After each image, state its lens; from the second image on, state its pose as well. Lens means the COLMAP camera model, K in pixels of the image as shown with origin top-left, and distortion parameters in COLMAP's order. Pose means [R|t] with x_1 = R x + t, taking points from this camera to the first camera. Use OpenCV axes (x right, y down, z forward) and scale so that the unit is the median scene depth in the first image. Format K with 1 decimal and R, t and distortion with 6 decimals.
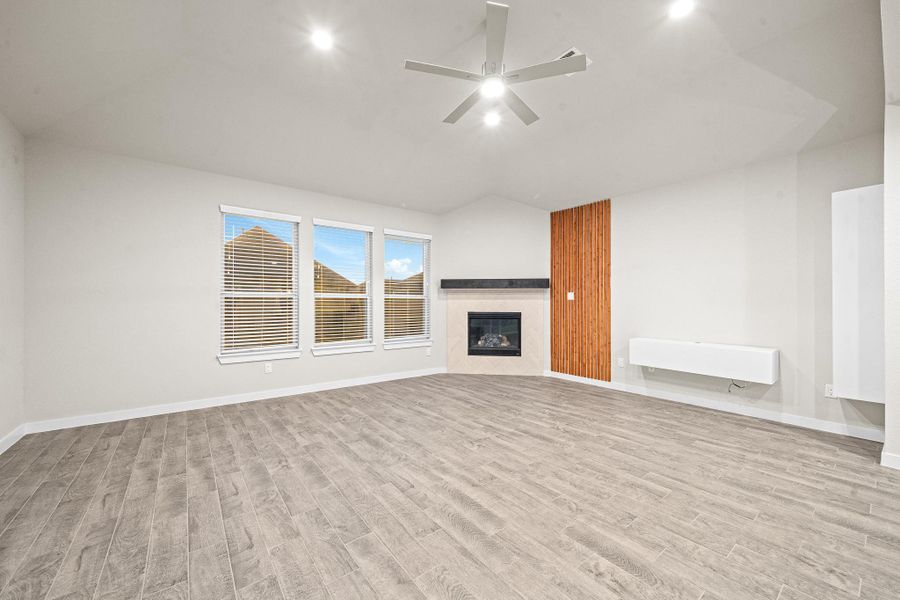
lens RADIAL K [[345.2, 0, 451.4], [0, 345.2, 299.8], [0, 0, 1]] dist [-0.005384, 0.000086]
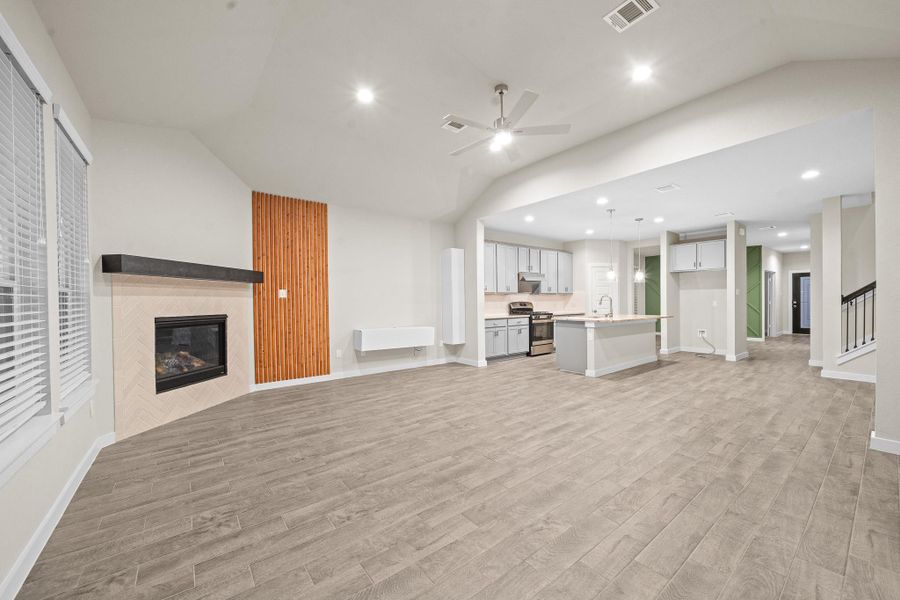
lens RADIAL K [[345.2, 0, 453.4], [0, 345.2, 303.2], [0, 0, 1]] dist [-0.005384, 0.000086]
pose [[-0.005044, -0.007667, 0.999958, -0.760606], [-0.003675, 0.999964, 0.007649, 0.007667], [-0.999981, -0.003636, -0.005072, 0.755214]]
